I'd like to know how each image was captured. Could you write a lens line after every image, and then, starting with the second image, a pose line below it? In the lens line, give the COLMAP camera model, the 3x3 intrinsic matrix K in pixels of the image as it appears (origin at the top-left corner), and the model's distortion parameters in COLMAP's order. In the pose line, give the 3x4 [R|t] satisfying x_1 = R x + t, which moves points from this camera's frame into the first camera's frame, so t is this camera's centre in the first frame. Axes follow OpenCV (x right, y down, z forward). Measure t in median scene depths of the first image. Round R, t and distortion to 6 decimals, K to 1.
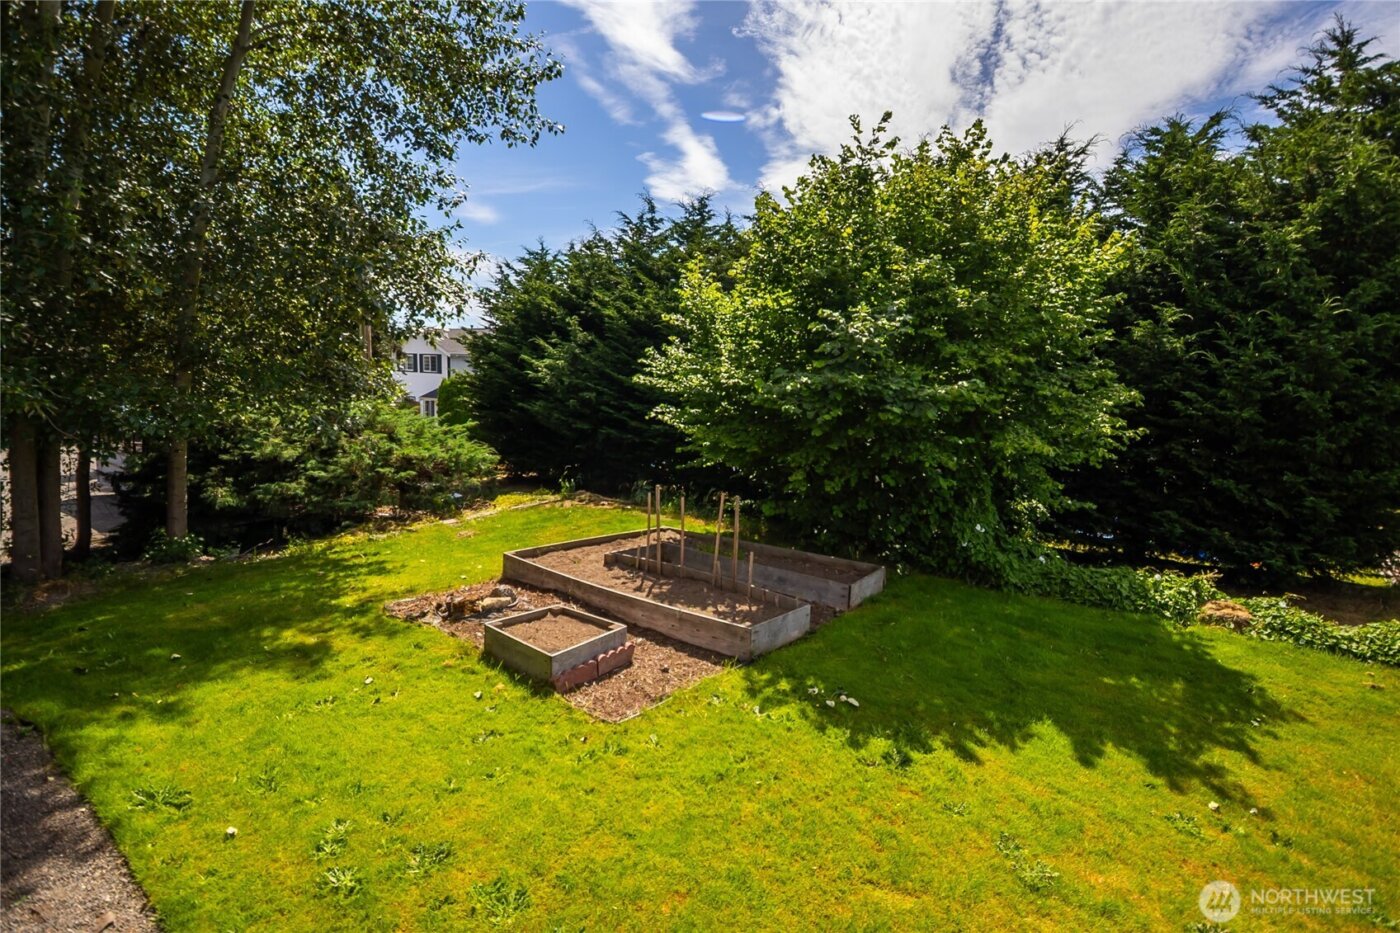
lens RADIAL K [[645.0, 0, 701.2], [0, 645.0, 457.4], [0, 0, 1]] dist [0.035525, -0.039334]
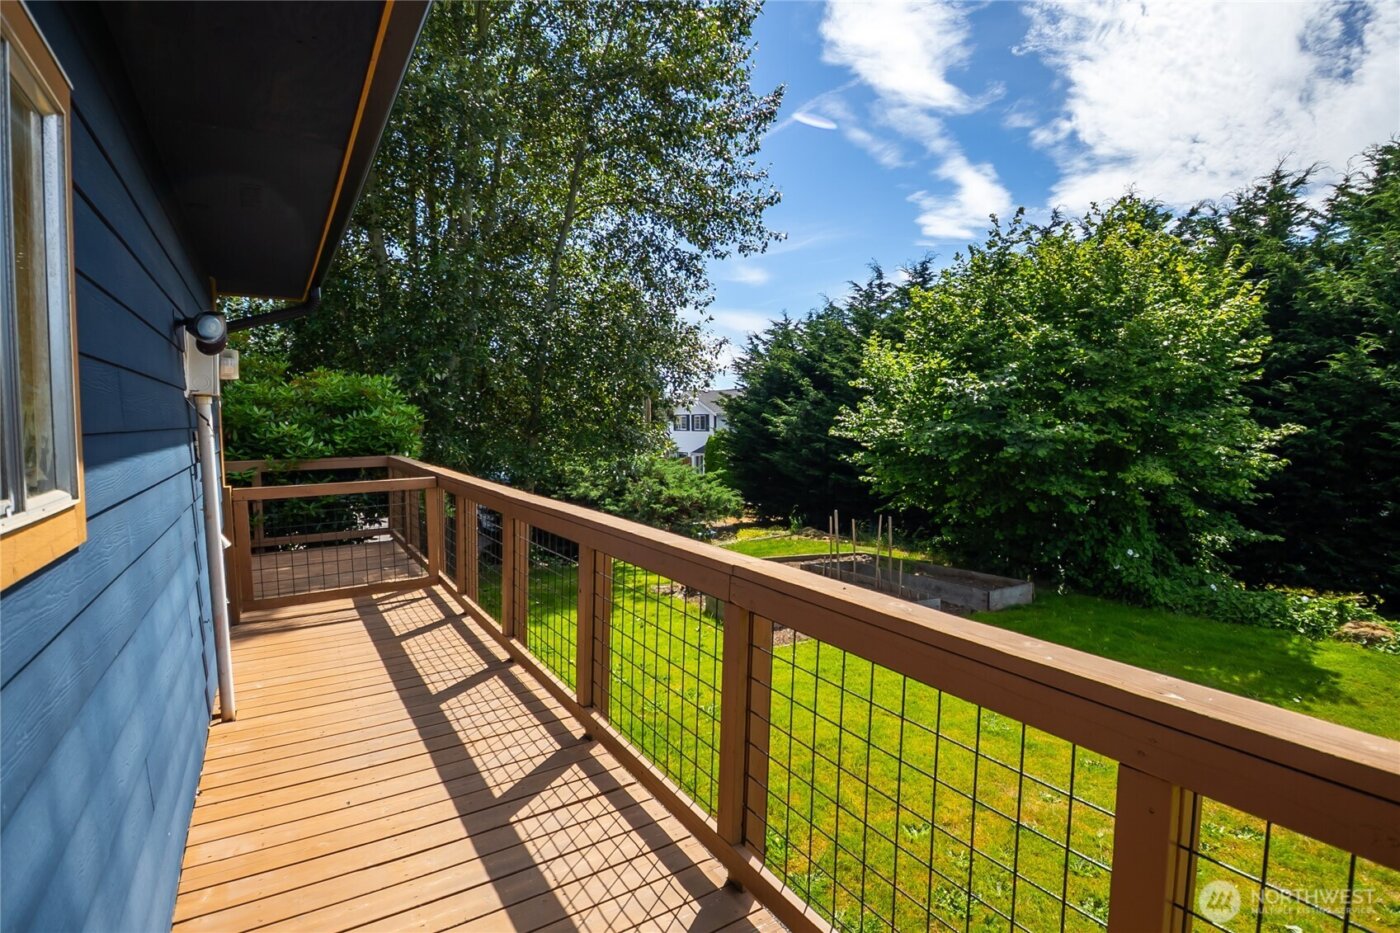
lens RADIAL K [[677.1, 0, 714.5], [0, 677.1, 468.6], [0, 0, 1]] dist [-0.013920, -0.006877]
pose [[0.927151, -0.018201, -0.374247, 0.101640], [-0.006090, 0.997955, -0.063623, 0.021675], [0.374640, 0.061267, 0.925144, -0.172117]]
